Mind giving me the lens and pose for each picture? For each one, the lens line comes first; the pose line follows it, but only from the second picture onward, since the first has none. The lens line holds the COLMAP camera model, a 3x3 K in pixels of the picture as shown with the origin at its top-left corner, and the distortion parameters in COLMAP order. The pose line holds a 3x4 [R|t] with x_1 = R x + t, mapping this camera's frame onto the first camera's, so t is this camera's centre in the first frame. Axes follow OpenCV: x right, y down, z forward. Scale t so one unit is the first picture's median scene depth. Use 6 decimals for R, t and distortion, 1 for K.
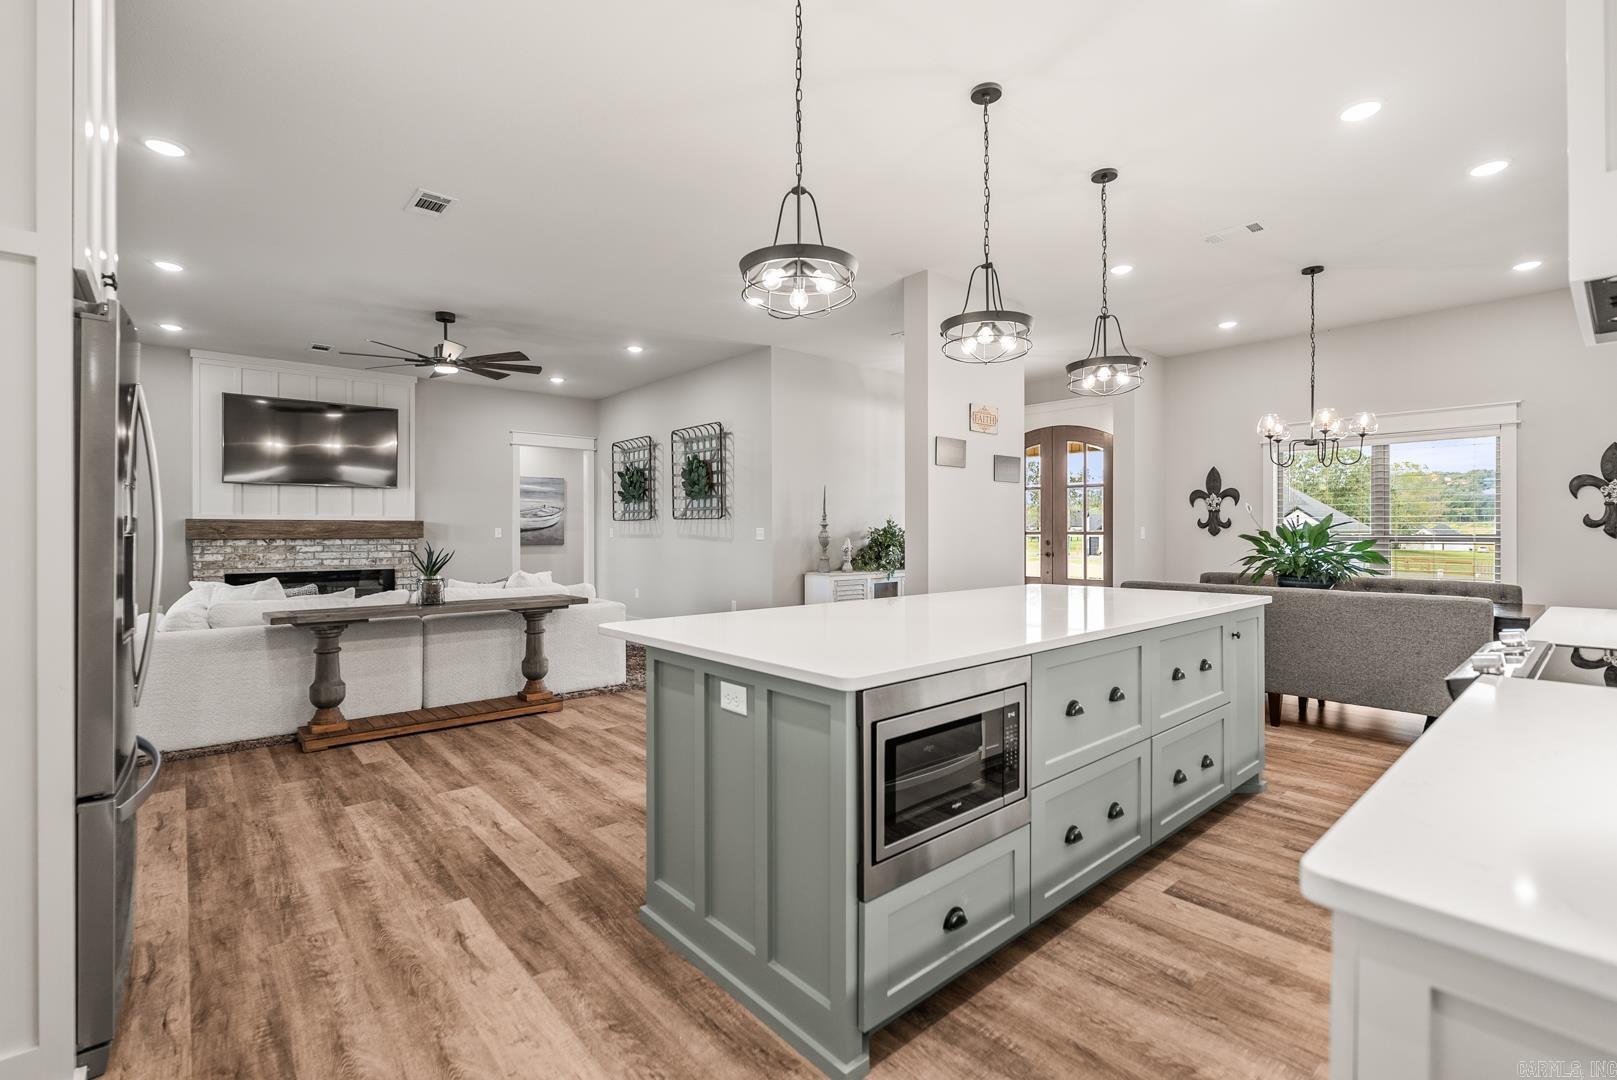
lens RADIAL K [[738.3, 0, 807.7], [0, 738.3, 532.5], [0, 0, 1]] dist [-0.005599, 0.002823]
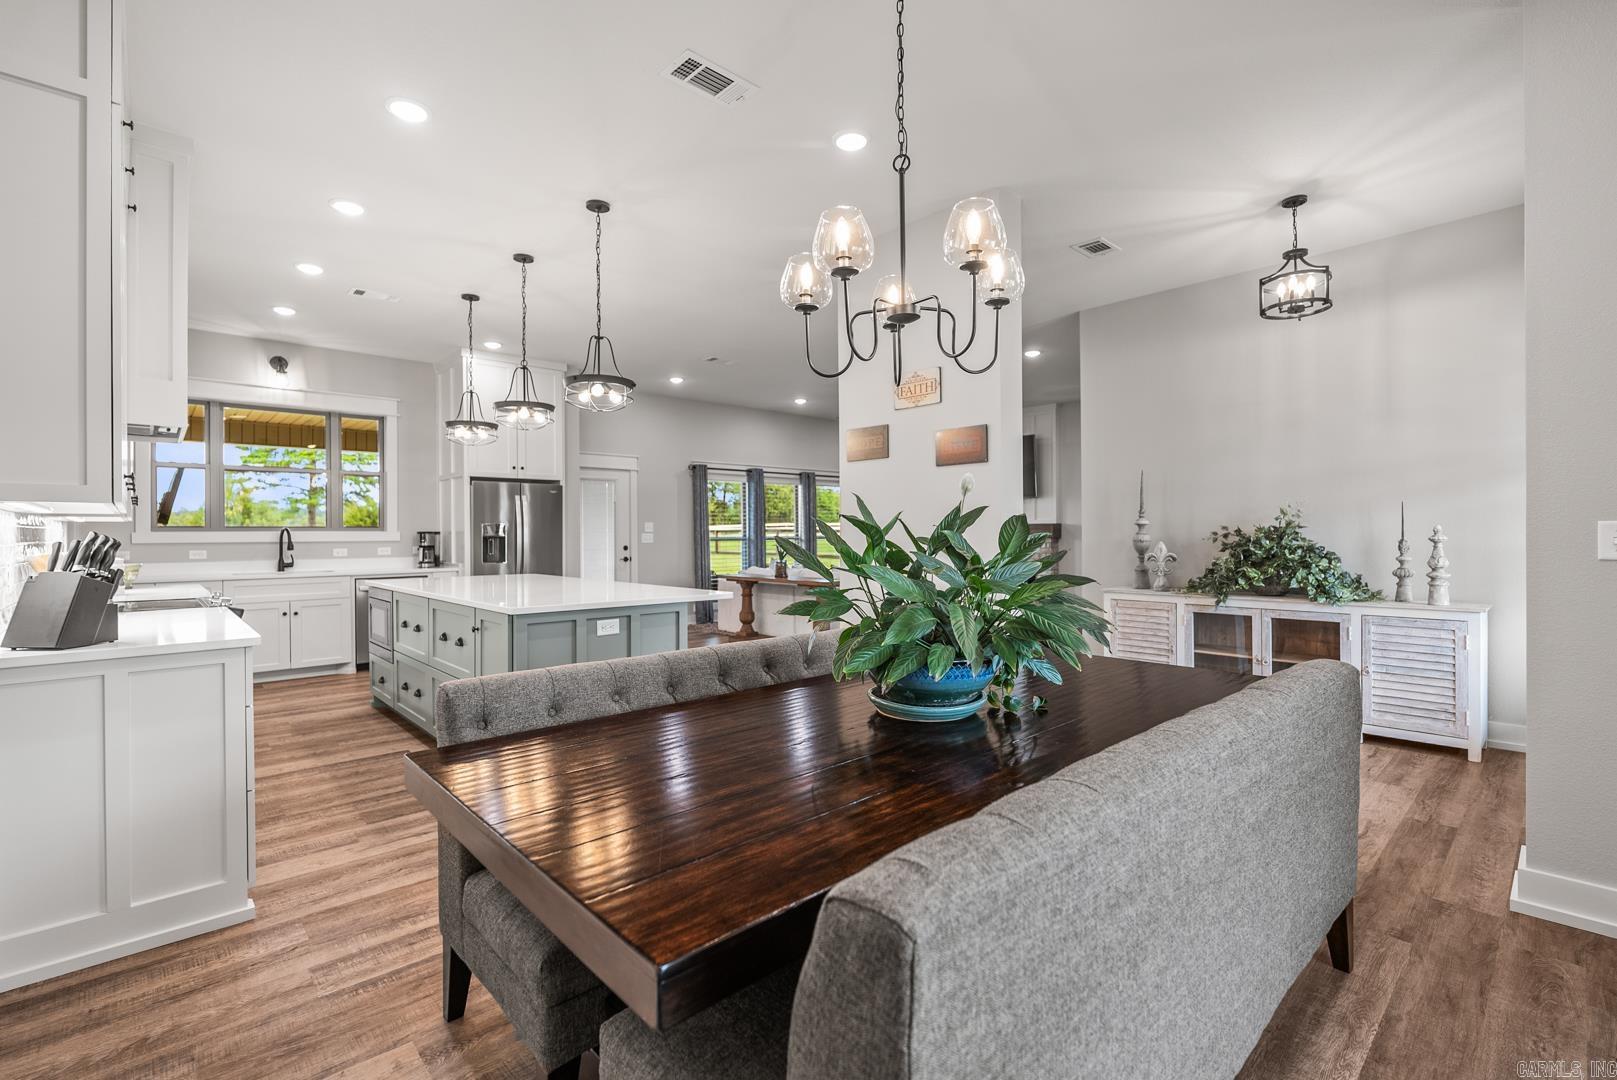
lens RADIAL K [[738.3, 0, 810.8], [0, 738.3, 530.2], [0, 0, 1]] dist [-0.005599, 0.002823]
pose [[0.006609, -0.001473, -0.999977, 0.778237], [0.005697, 0.999983, -0.001436, -0.005435], [0.999962, -0.005687, 0.006617, 0.682025]]
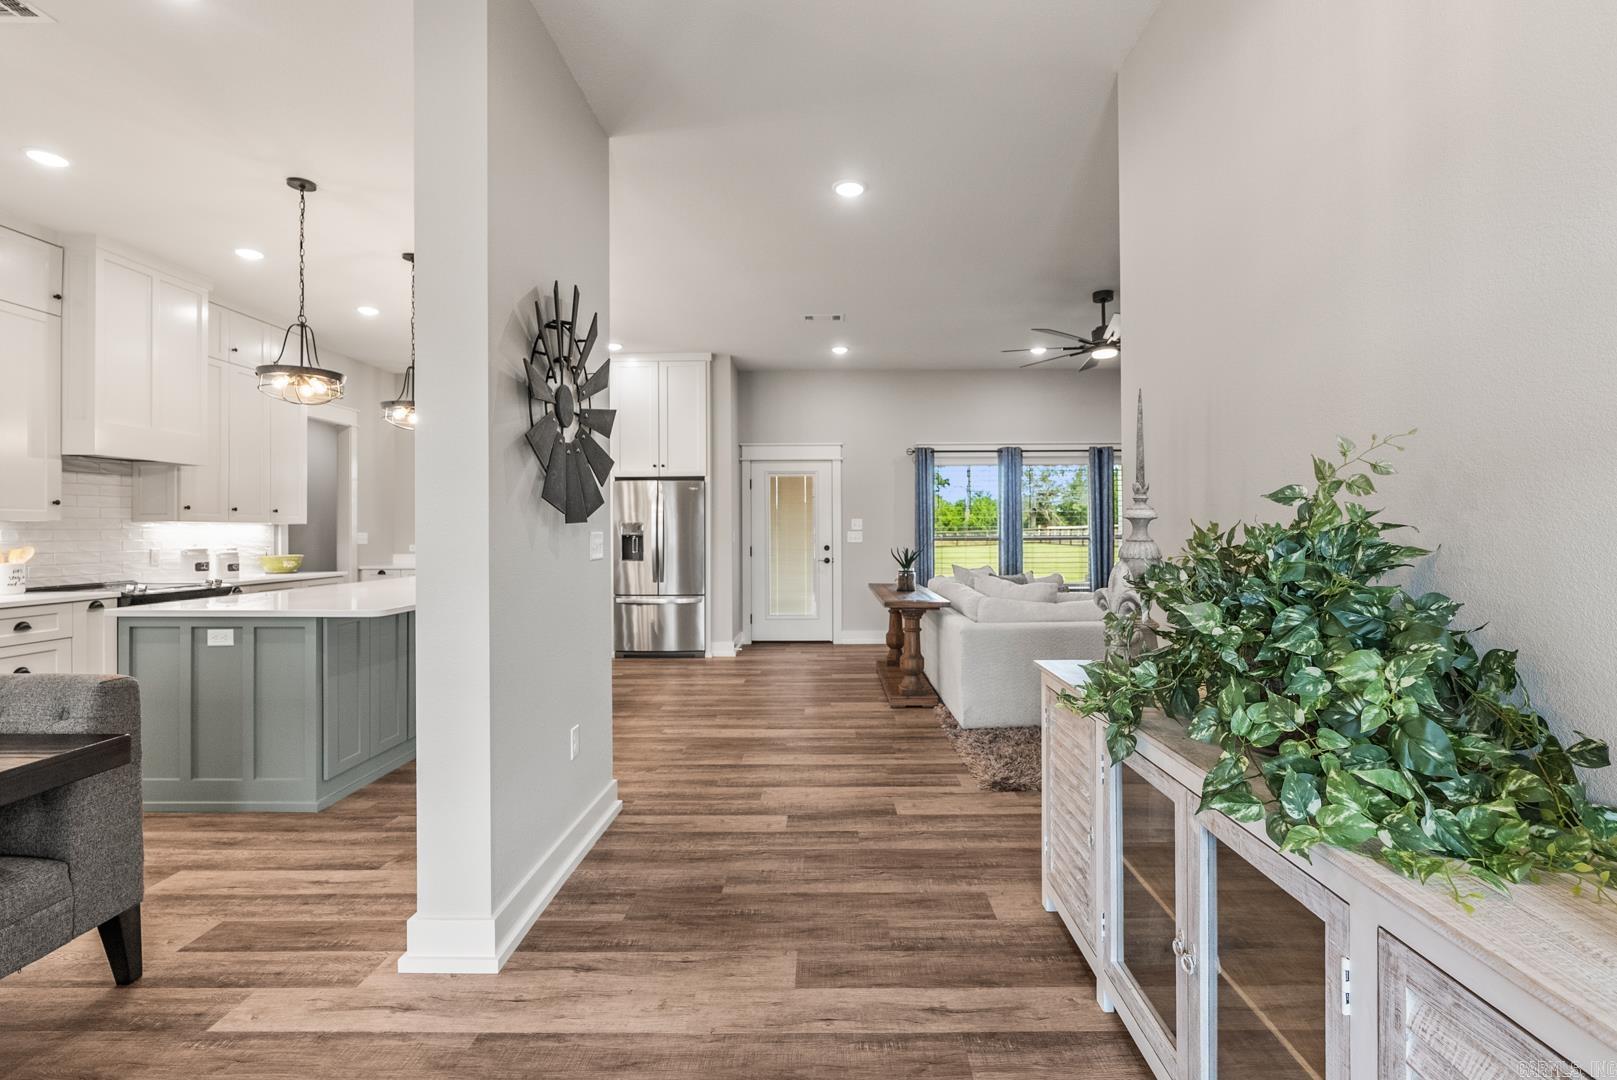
lens RADIAL K [[749.8, 0, 821.4], [0, 749.8, 535.9], [0, 0, 1]] dist [-0.000137, 0.000056]
pose [[-0.663359, 0.011417, -0.748214, 0.370513], [0.006952, 0.999934, 0.009094, -0.007316], [0.748269, 0.000831, -0.663395, 1.125943]]
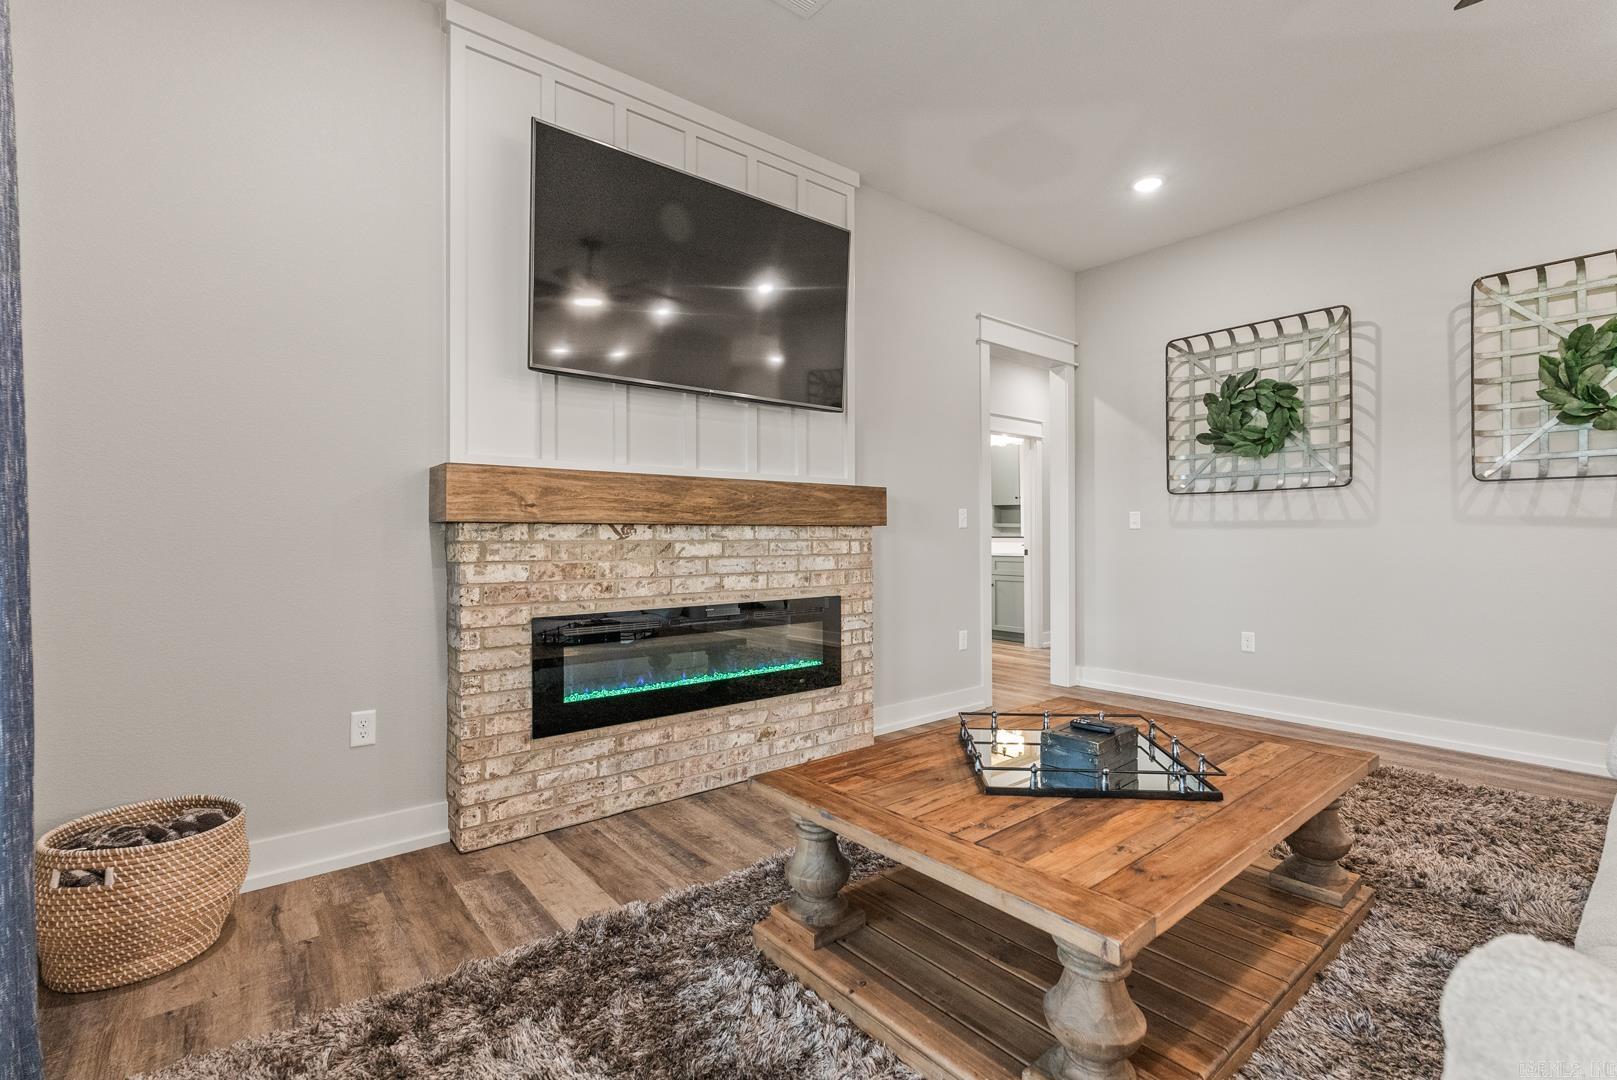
lens RADIAL K [[738.3, 0, 813.8], [0, 738.3, 532.4], [0, 0, 1]] dist [-0.005599, 0.002823]
pose [[0.999337, 0.000576, -0.036391, -0.629500], [-0.000688, 0.999995, -0.003052, 0.014735], [0.036389, 0.003075, 0.999333, 0.629075]]
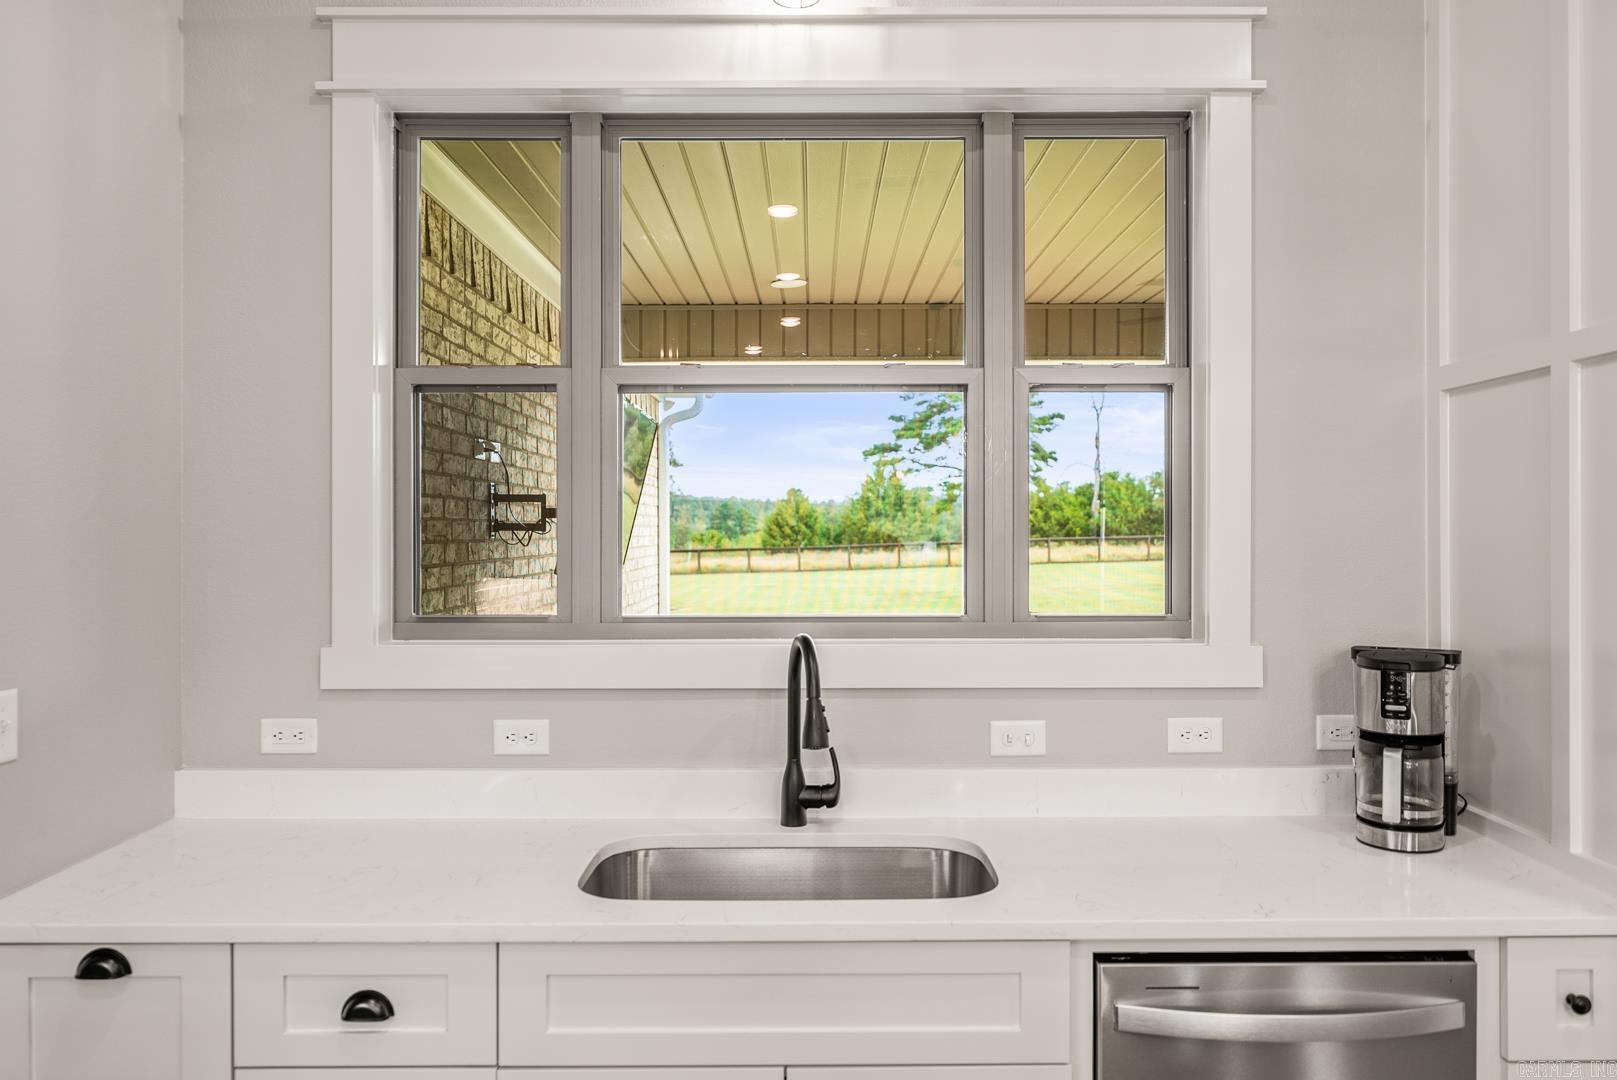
lens RADIAL K [[1125.6, 0, 816.7], [0, 1125.6, 535.3], [0, 0, 1]] dist [0.003321, -0.000191]
pose [[-0.664574, 0.007180, -0.747188, 0.063212], [0.003629, 0.999973, 0.006382, -0.043506], [0.747214, 0.001530, -0.664582, 0.227419]]
